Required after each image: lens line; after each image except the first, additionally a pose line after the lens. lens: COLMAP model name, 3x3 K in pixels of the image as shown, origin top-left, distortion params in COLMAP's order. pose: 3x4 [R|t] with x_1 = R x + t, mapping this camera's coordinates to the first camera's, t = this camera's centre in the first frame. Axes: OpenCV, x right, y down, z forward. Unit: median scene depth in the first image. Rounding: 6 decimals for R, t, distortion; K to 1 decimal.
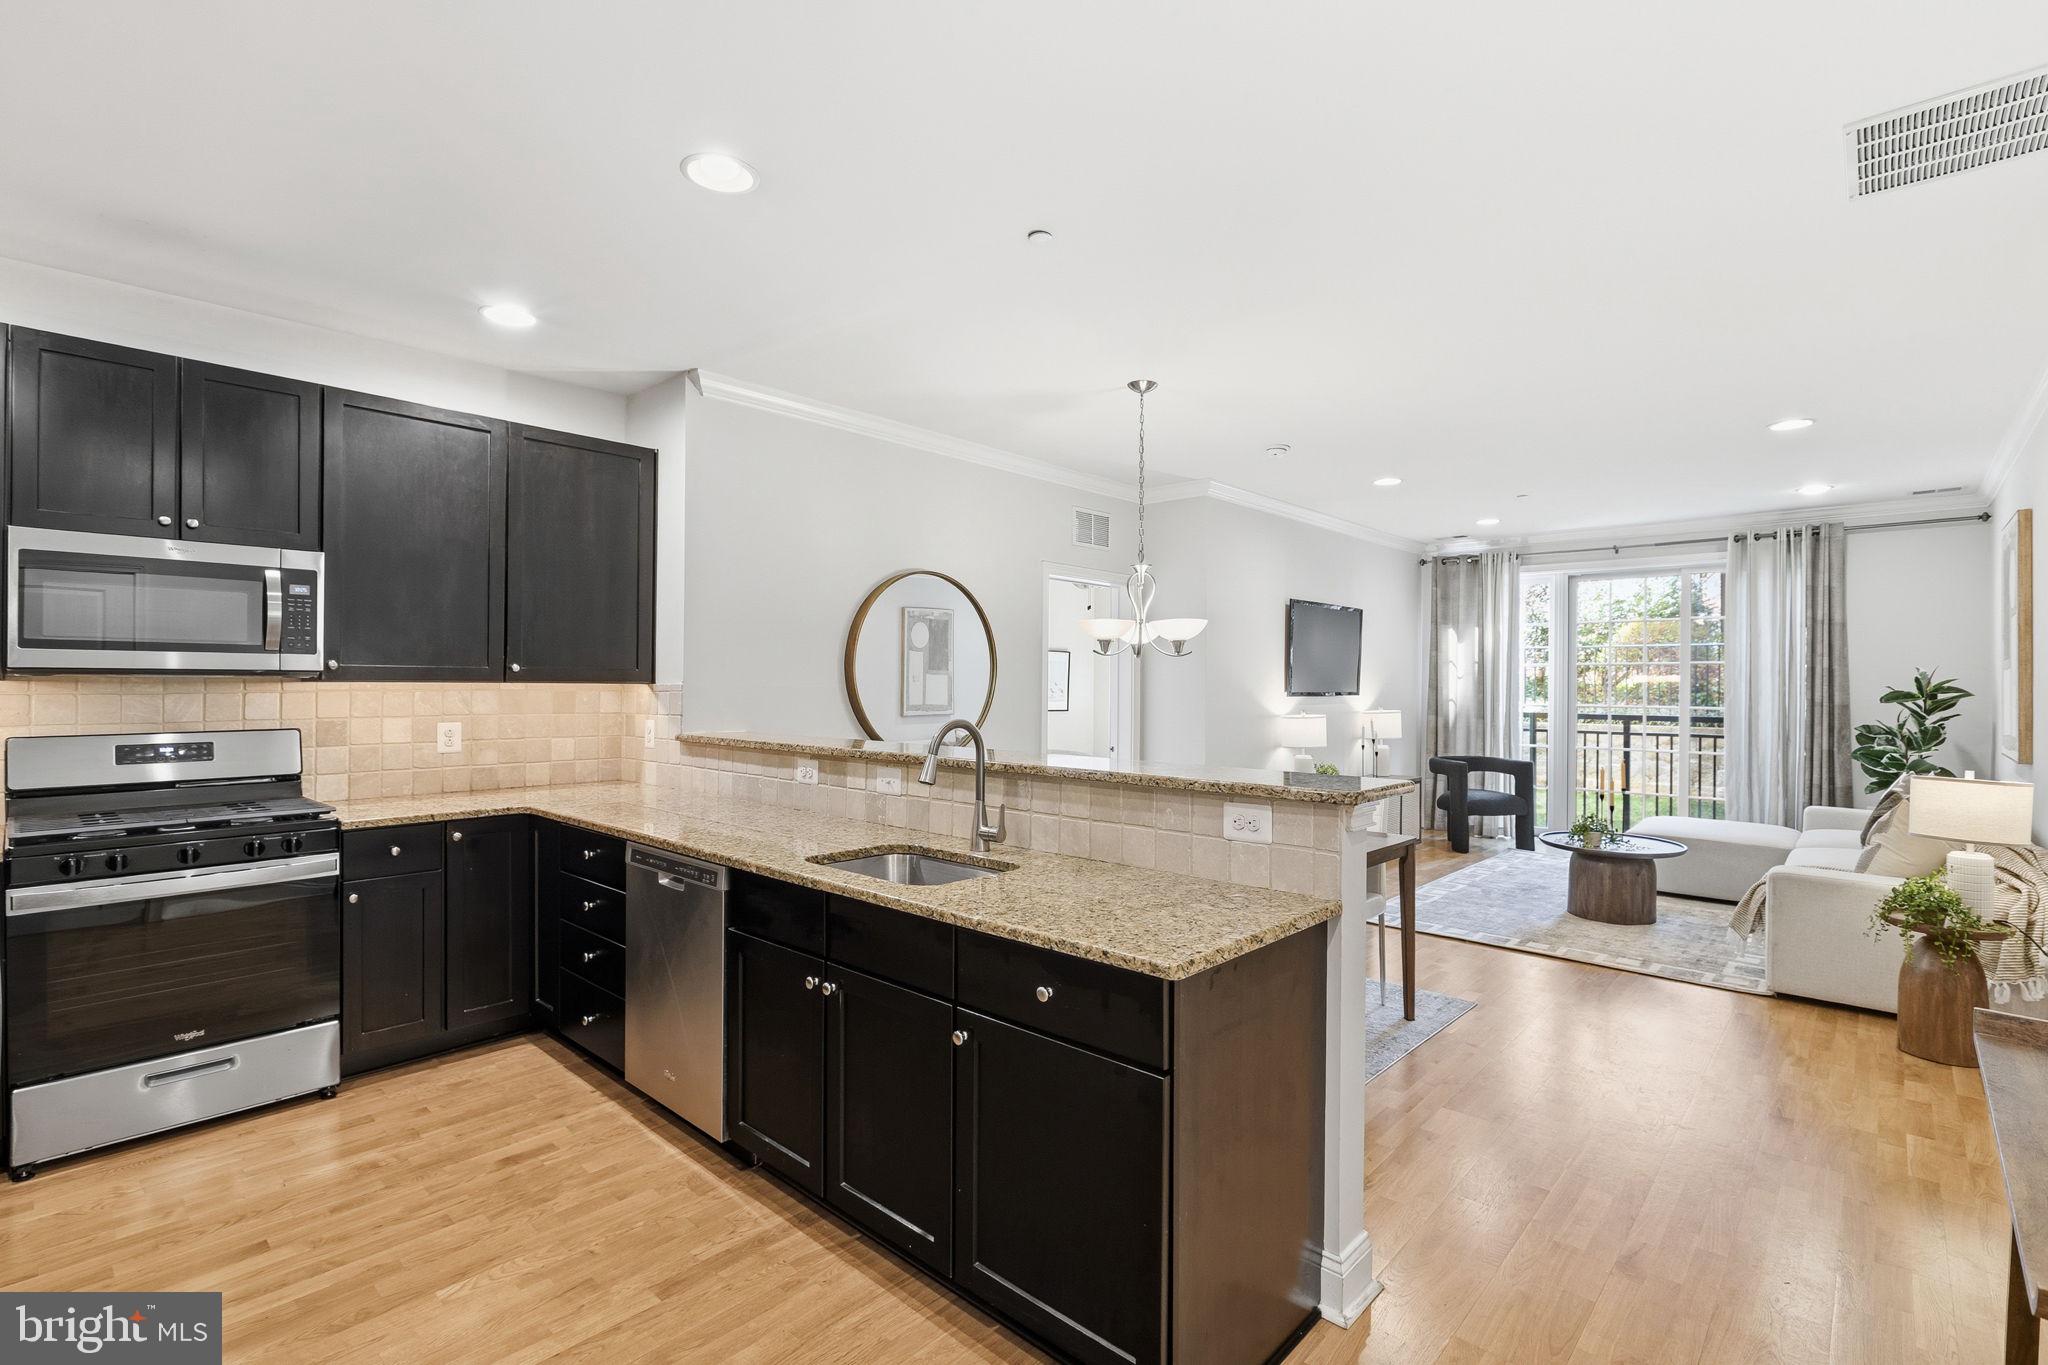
lens RADIAL K [[941.2, 0, 1025.3], [0, 941.2, 678.5], [0, 0, 1]] dist [-0.001684, -0.000580]
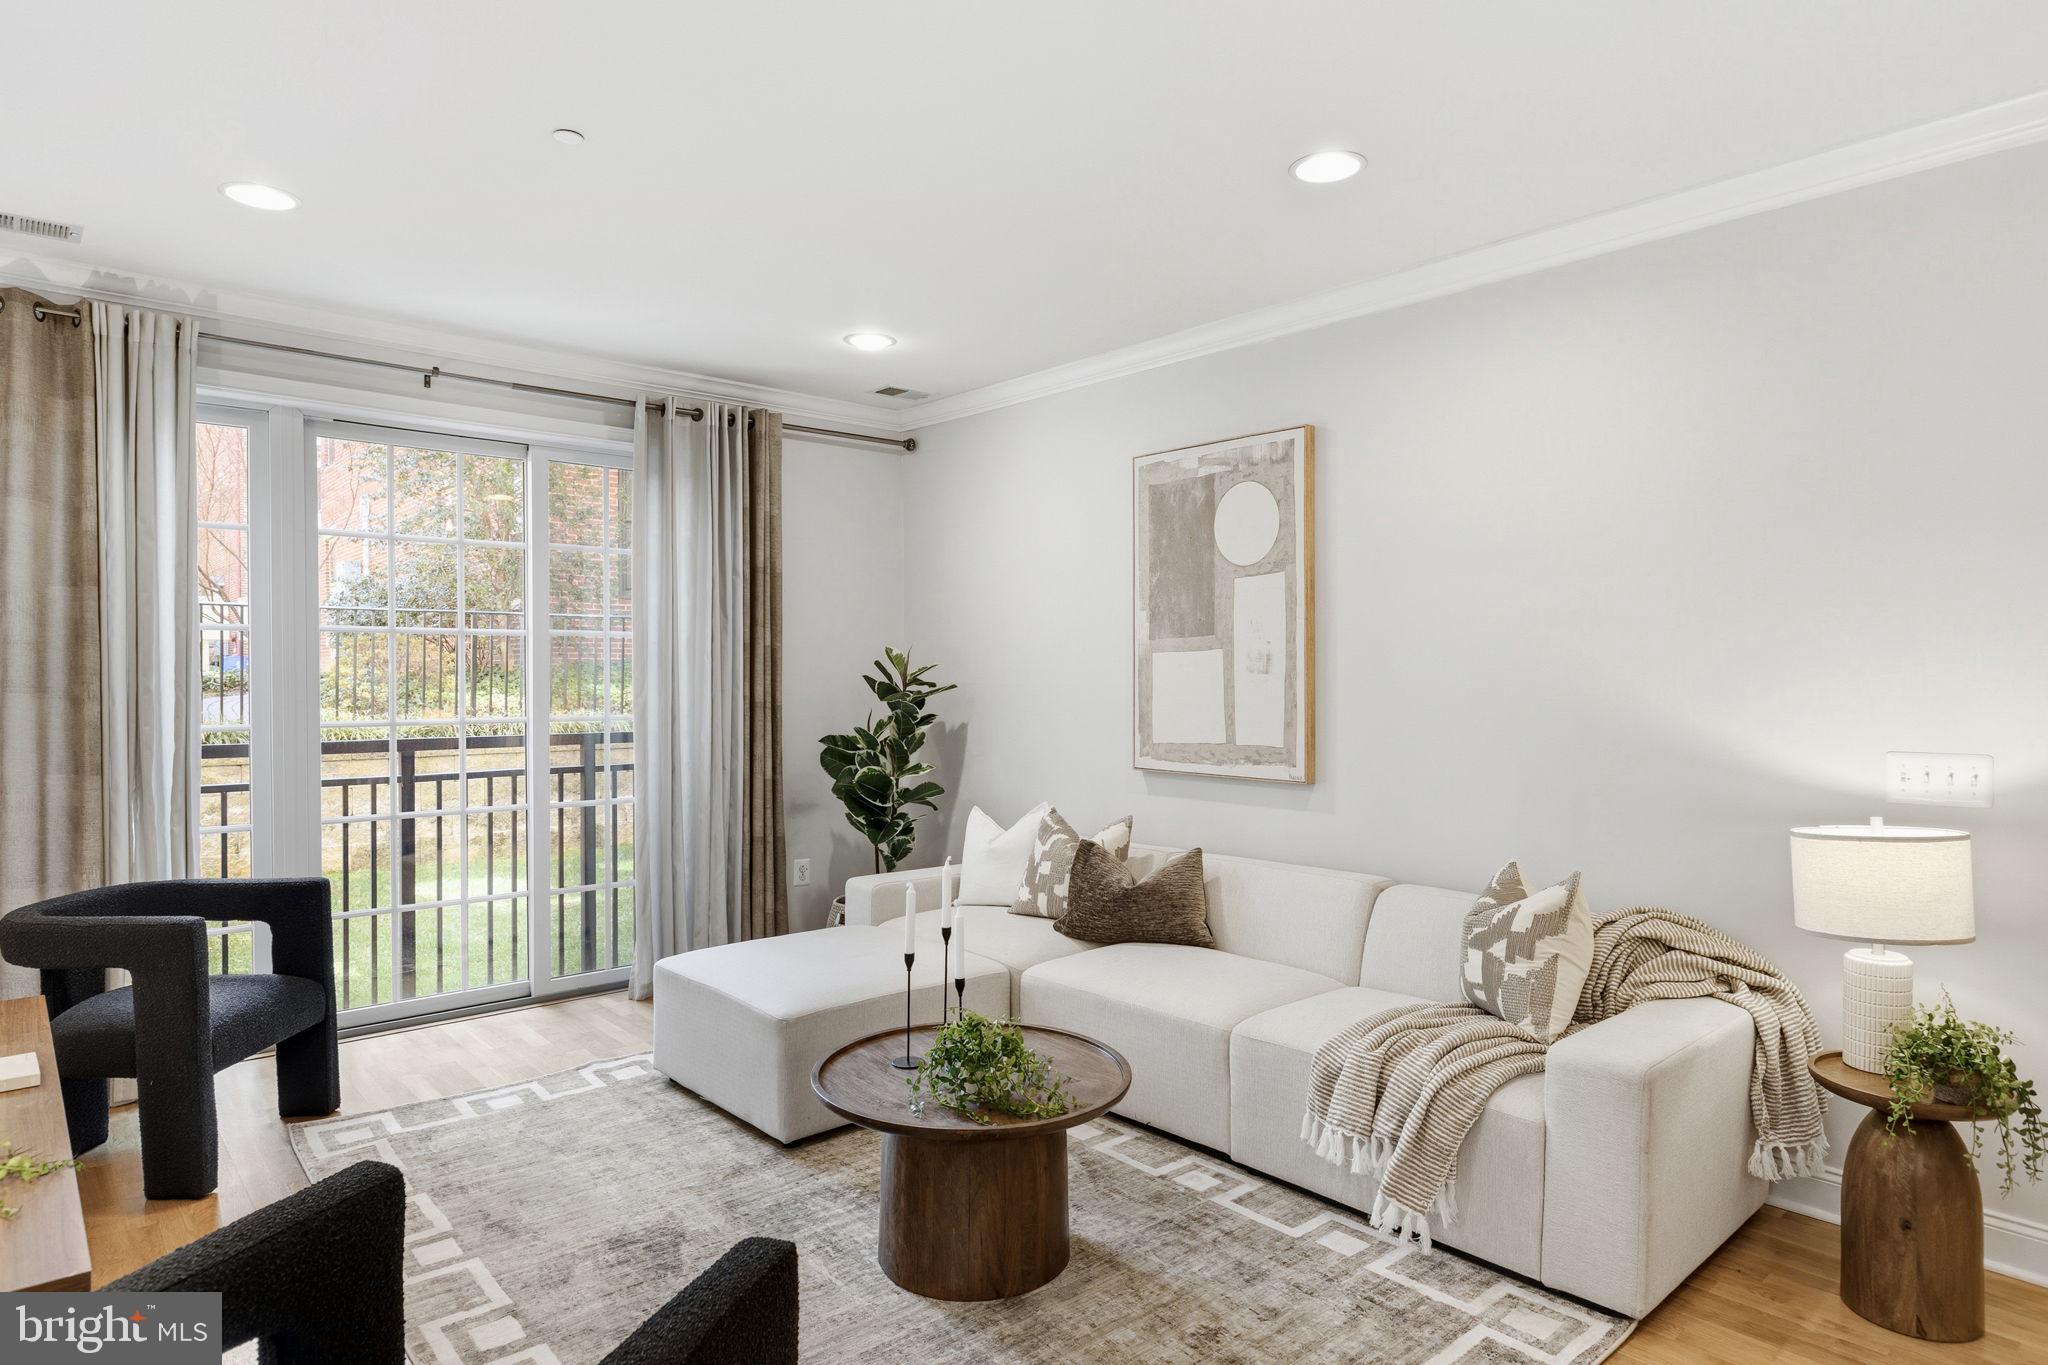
lens RADIAL K [[1166.6, 0, 1028.6], [0, 1166.6, 692.4], [0, 0, 1]] dist [-0.000952, 0.000284]
pose [[0.100546, -0.020472, 0.994722, 0.210195], [-0.002232, 0.999781, 0.020802, 0.005338], [-0.994930, -0.004311, 0.100478, 1.420247]]
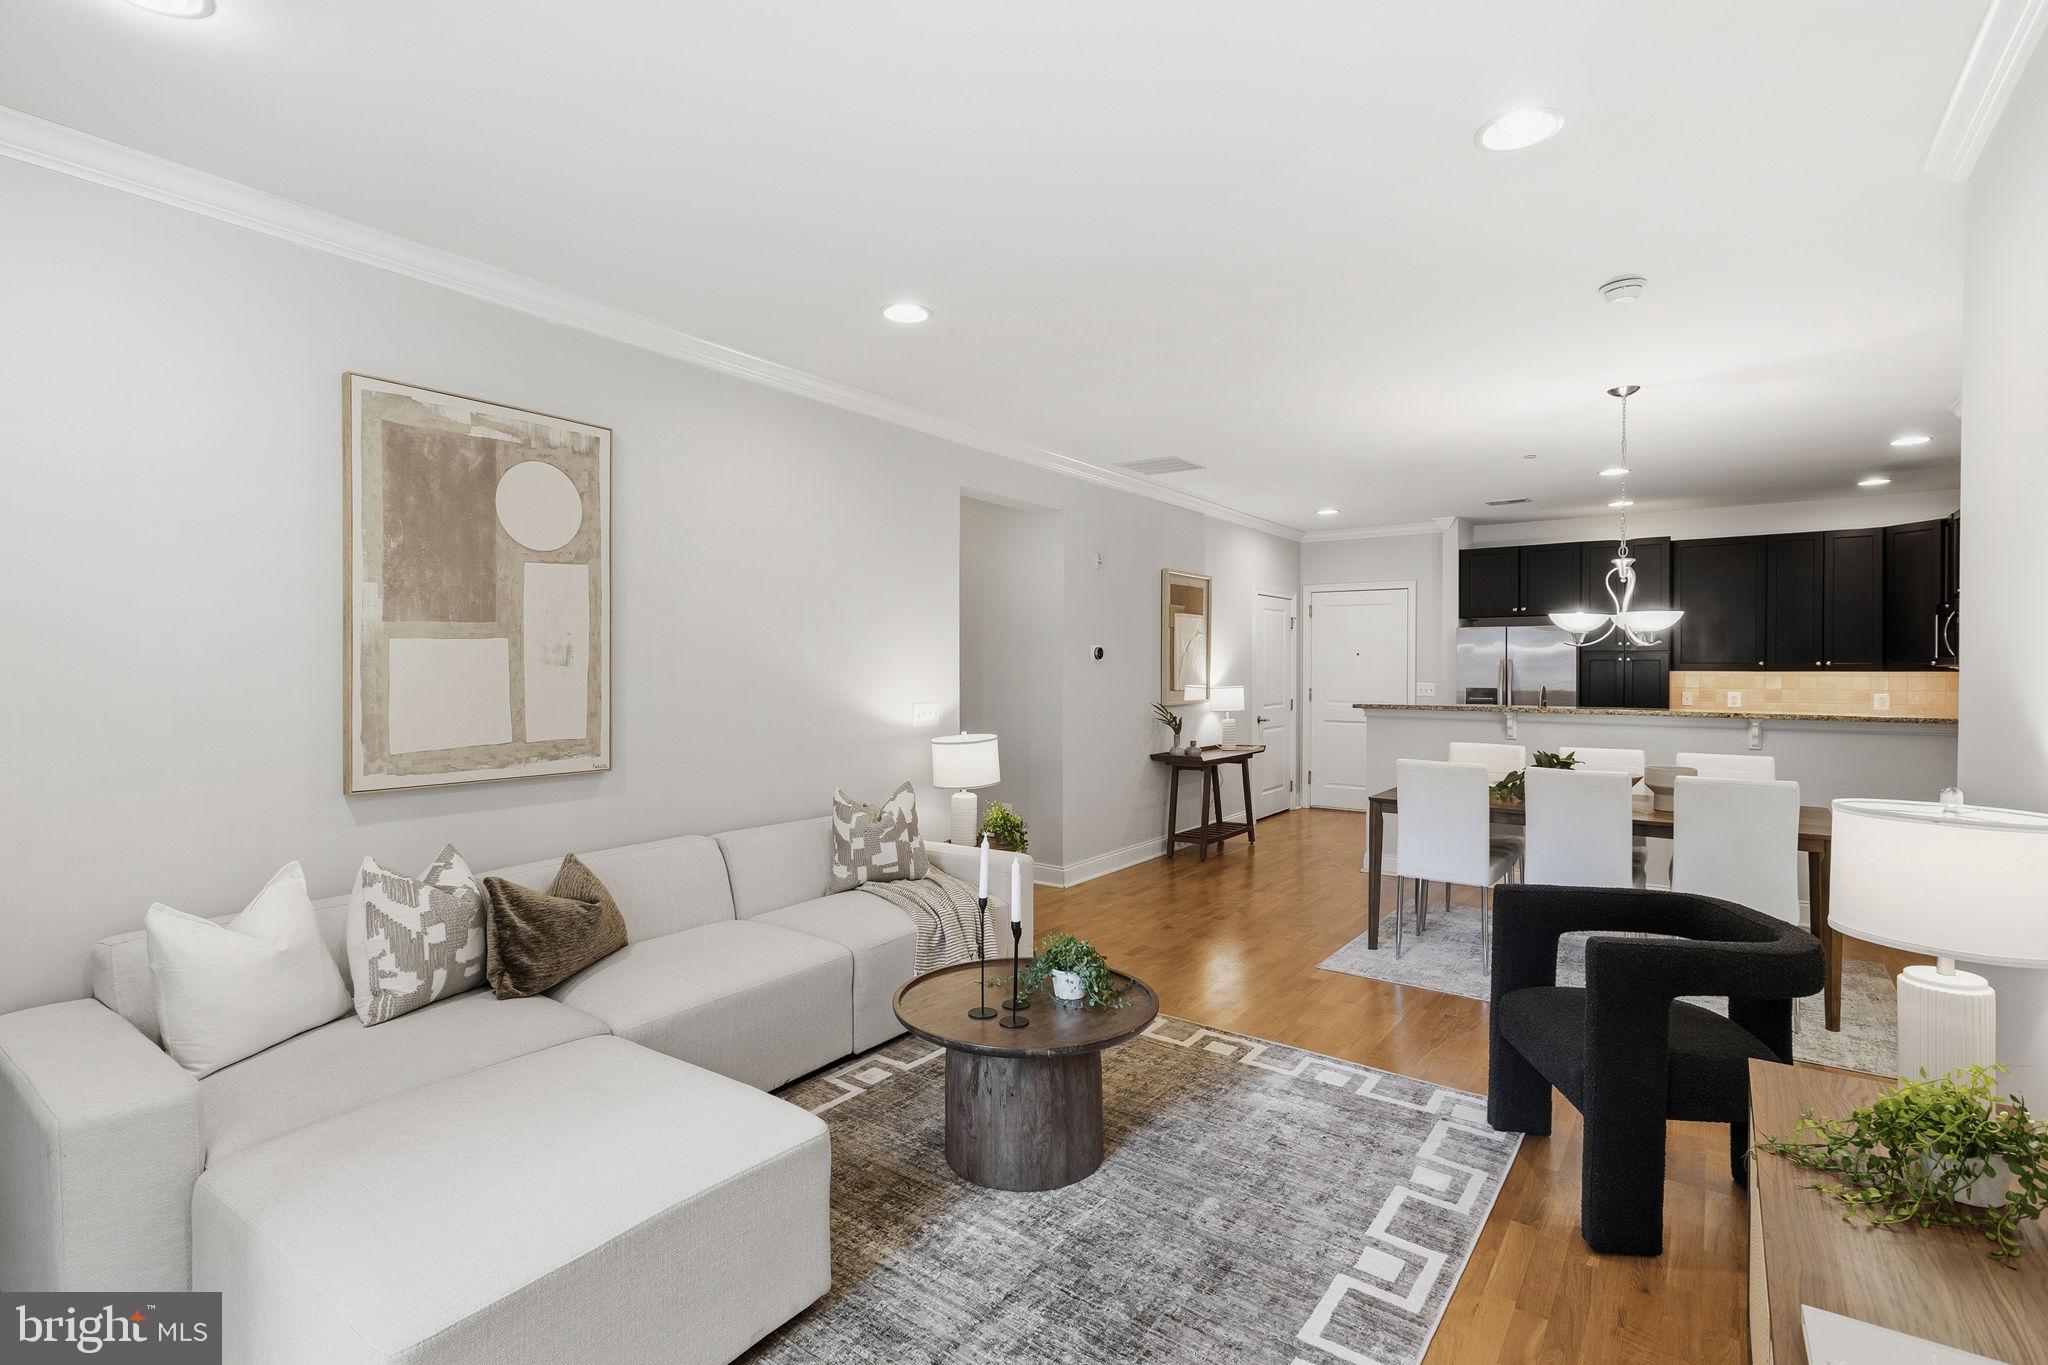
lens RADIAL K [[941.2, 0, 1025.3], [0, 941.2, 678.5], [0, 0, 1]] dist [-0.001684, -0.000580]
pose [[-0.993900, -0.006805, -0.110079, 1.032921], [-0.007966, 0.999917, 0.010104, 0.010029], [0.110001, 0.010919, -0.993872, 2.250993]]
